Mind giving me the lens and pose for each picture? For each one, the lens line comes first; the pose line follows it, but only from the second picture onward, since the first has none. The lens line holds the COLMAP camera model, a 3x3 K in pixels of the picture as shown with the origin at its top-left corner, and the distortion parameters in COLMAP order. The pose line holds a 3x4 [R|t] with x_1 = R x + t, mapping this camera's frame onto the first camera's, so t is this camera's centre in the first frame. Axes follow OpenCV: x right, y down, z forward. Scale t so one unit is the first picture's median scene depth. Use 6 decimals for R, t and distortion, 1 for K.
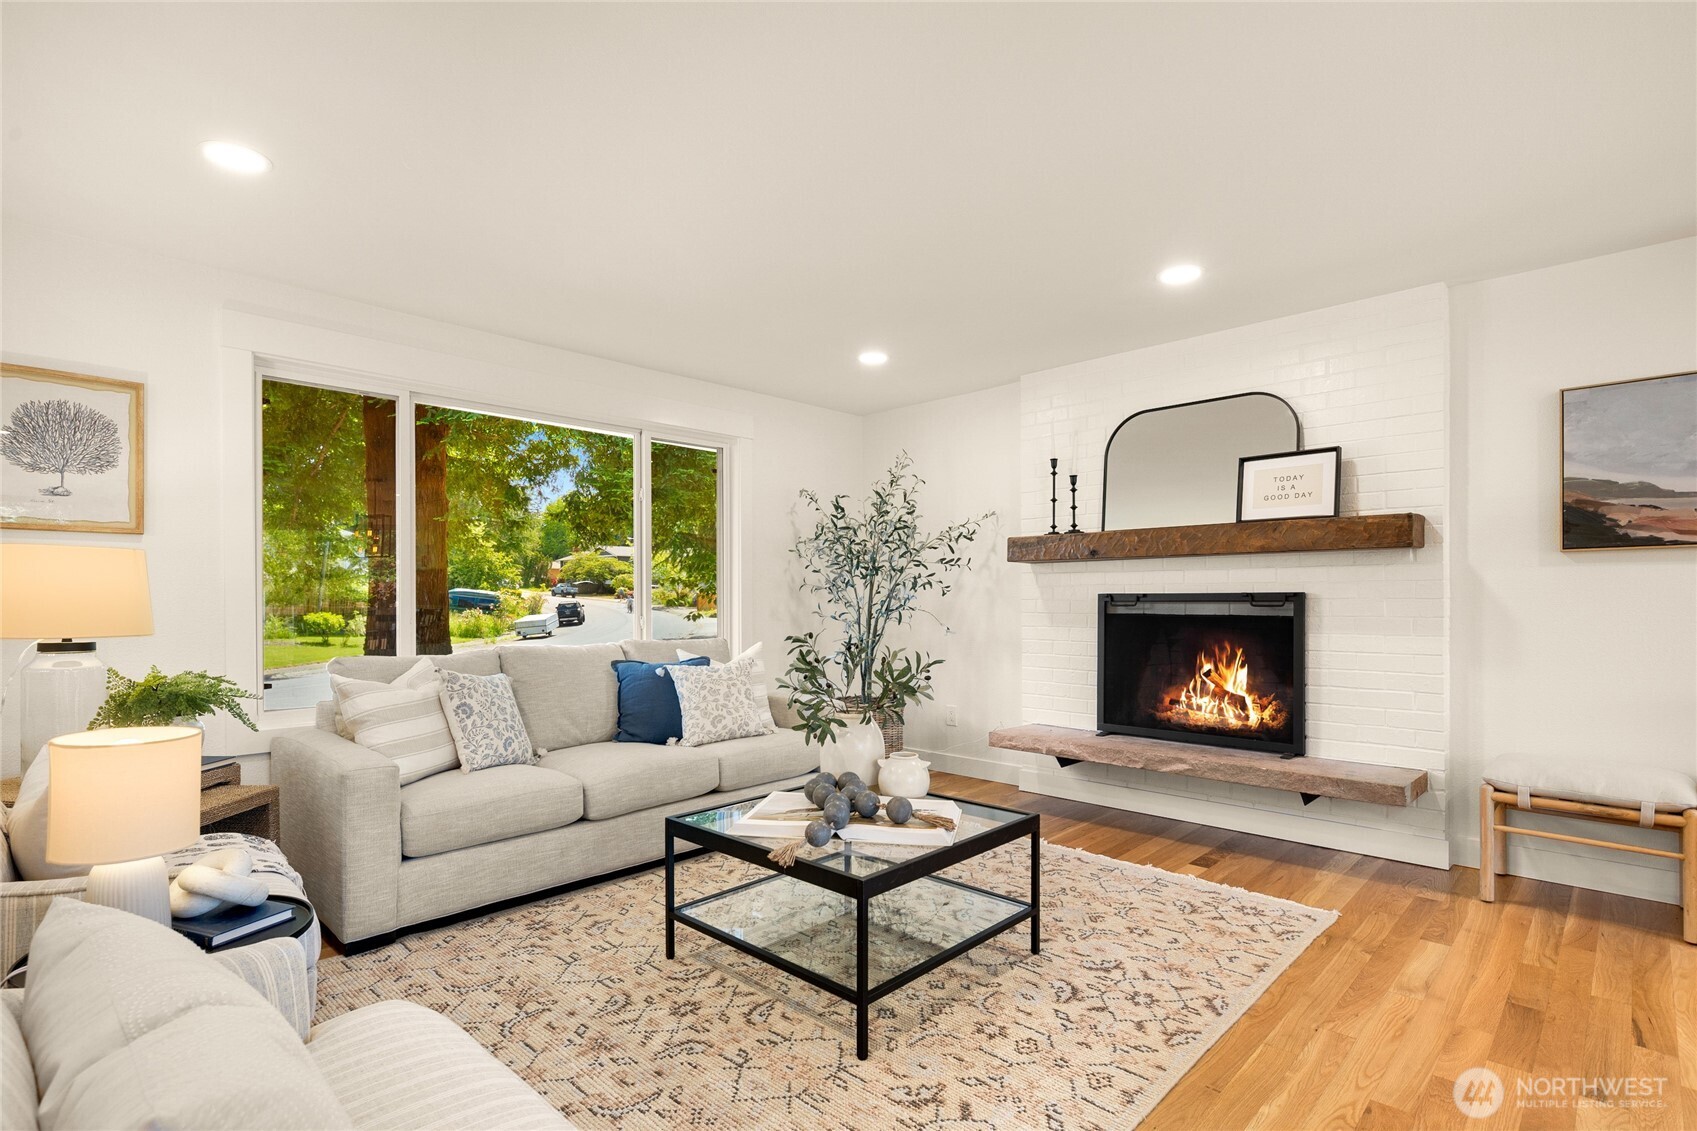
lens RADIAL K [[816.2, 0, 843.3], [0, 816.2, 615.0], [0, 0, 1]] dist [0.004795, 0.000404]
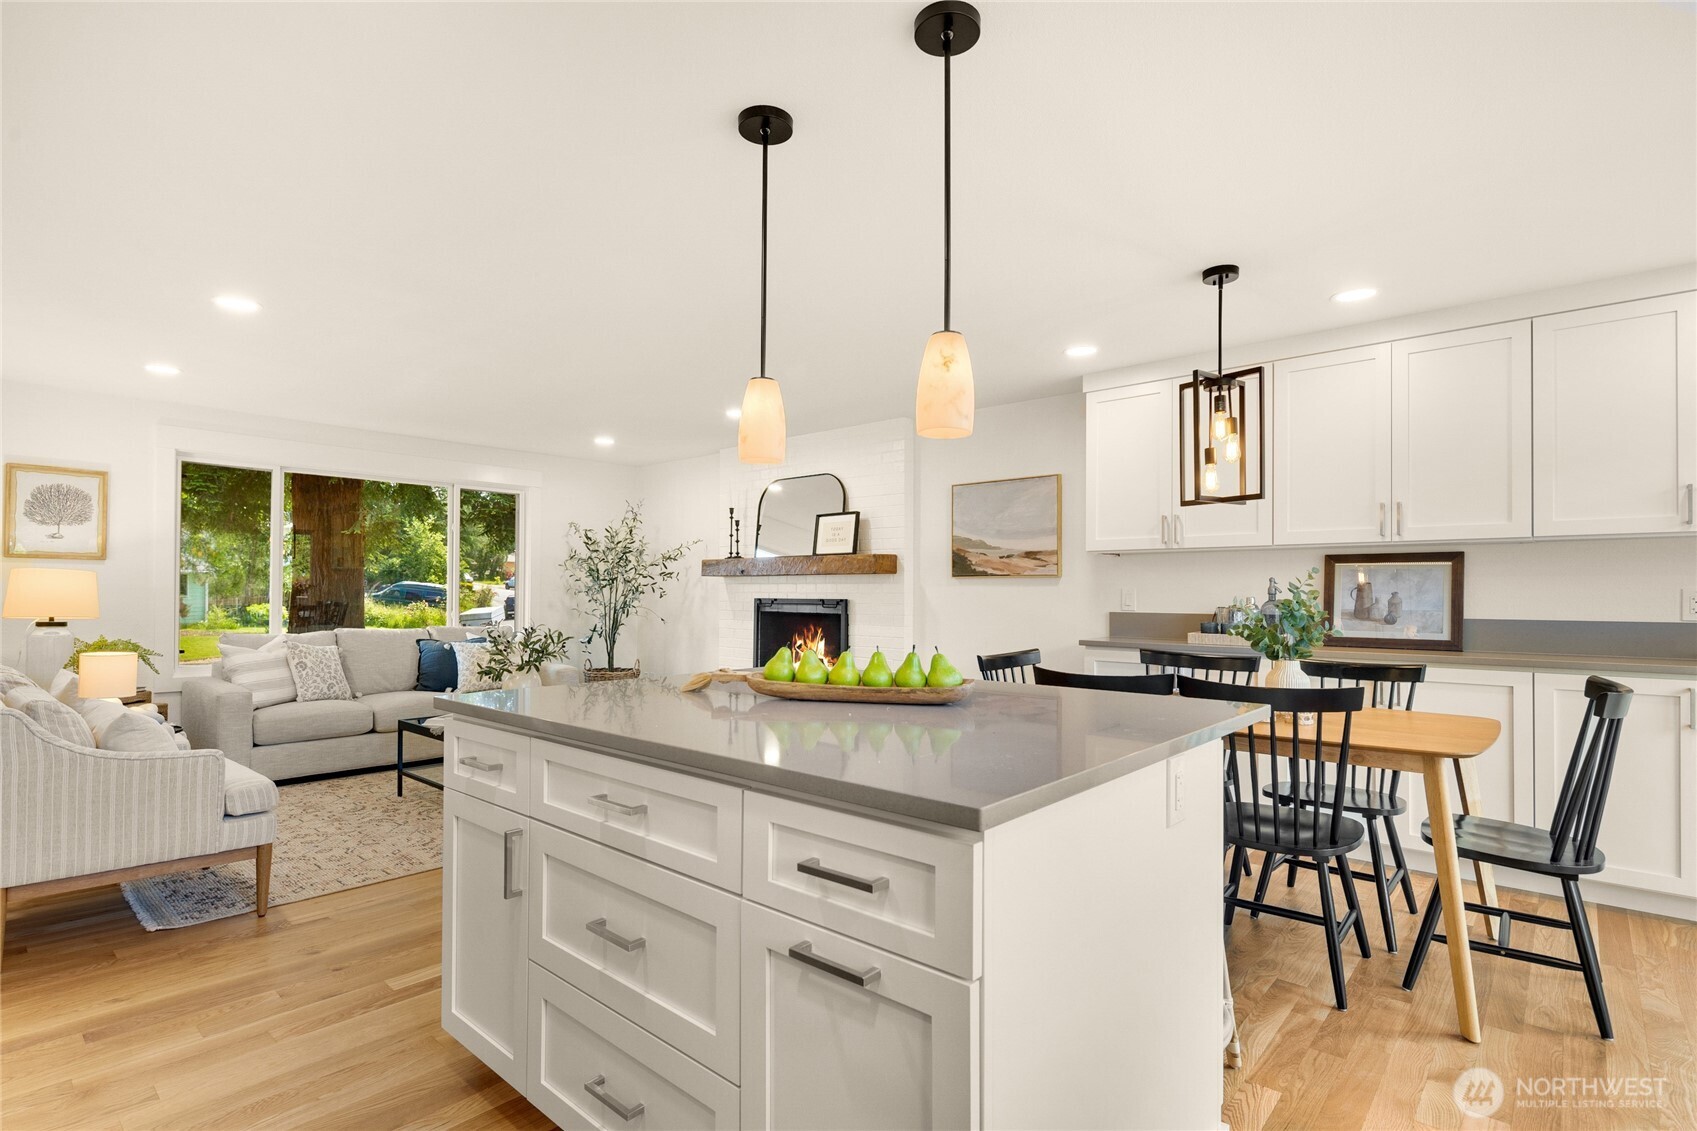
lens RADIAL K [[820.5, 0, 855.9], [0, 820.5, 601.0], [0, 0, 1]] dist [-0.001044, -0.000695]
pose [[0.998722, 0.009094, 0.049722, 0.494954], [-0.008507, 0.999892, -0.012010, -0.004560], [-0.049826, 0.011572, 0.998691, -0.621142]]
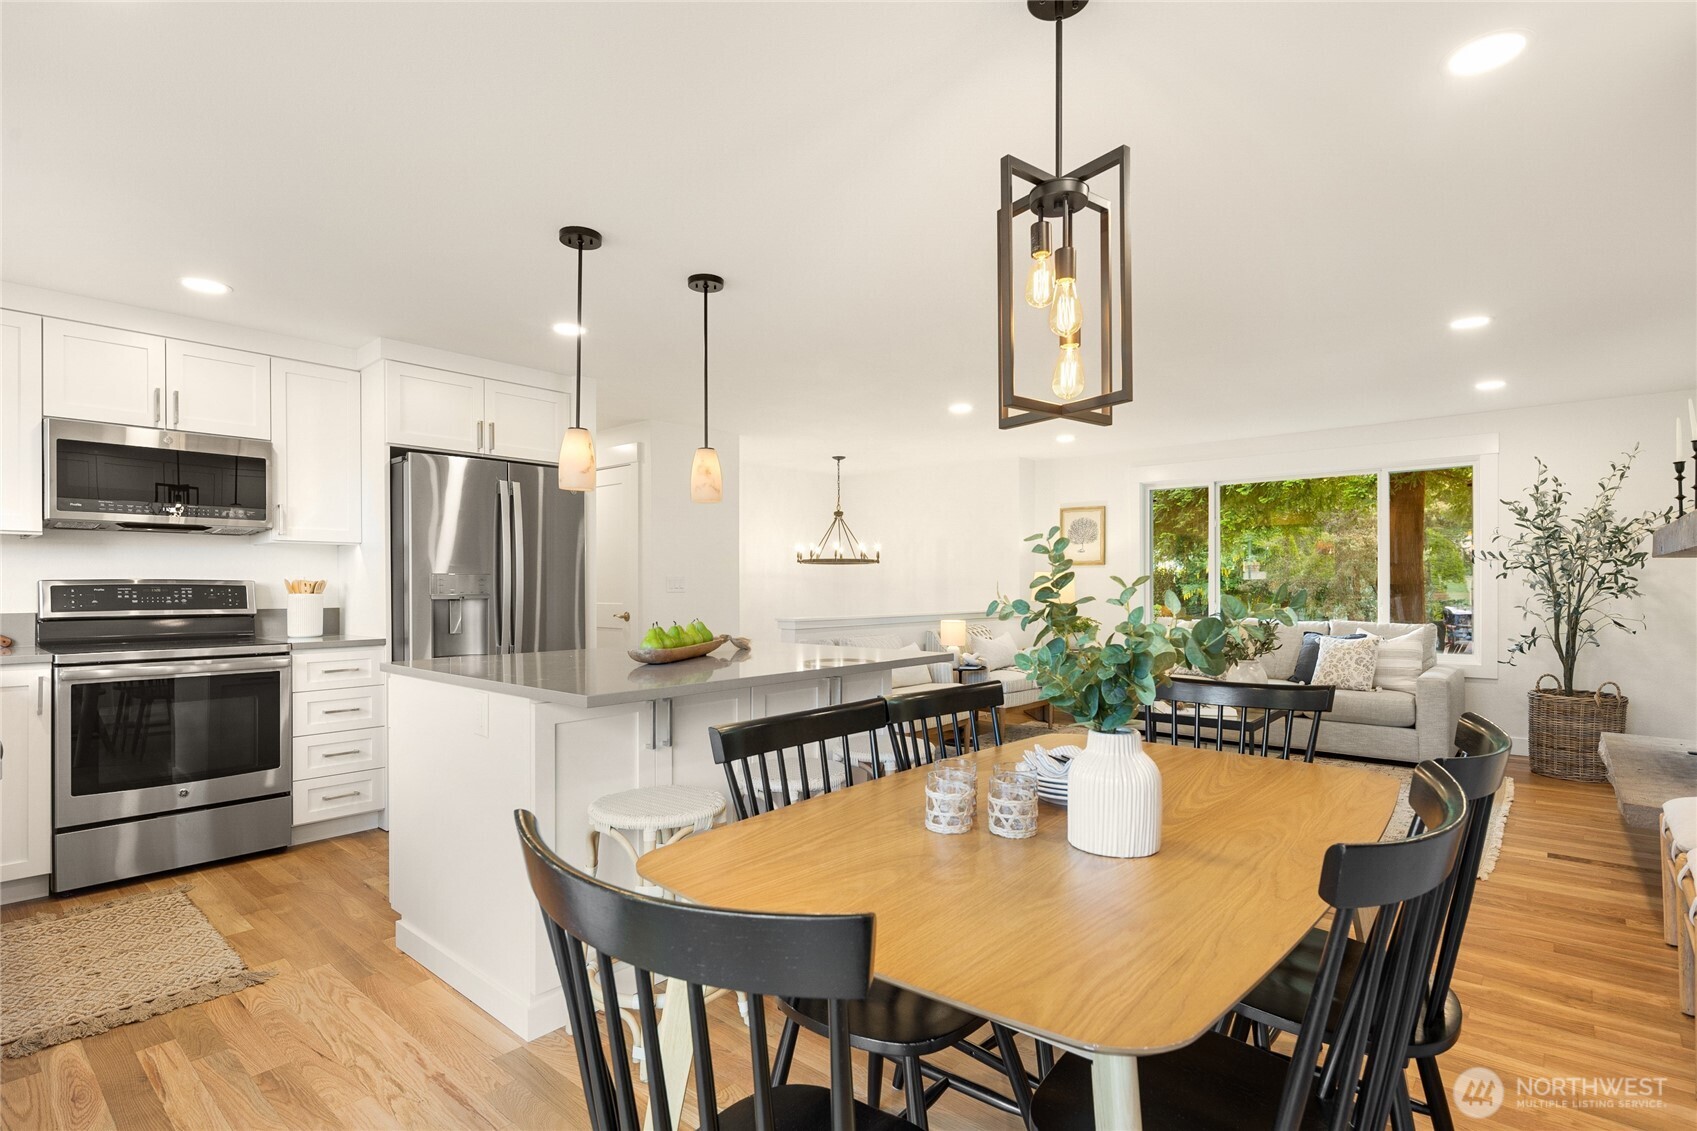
lens RADIAL K [[801.6, 0, 850.6], [0, 801.6, 584.6], [0, 0, 1]] dist [-0.001094, -0.000238]
pose [[0.069232, 0.009781, -0.997553, 1.269280], [-0.003522, 0.999948, 0.009560, -0.045772], [0.997594, 0.002851, 0.069263, 0.029830]]
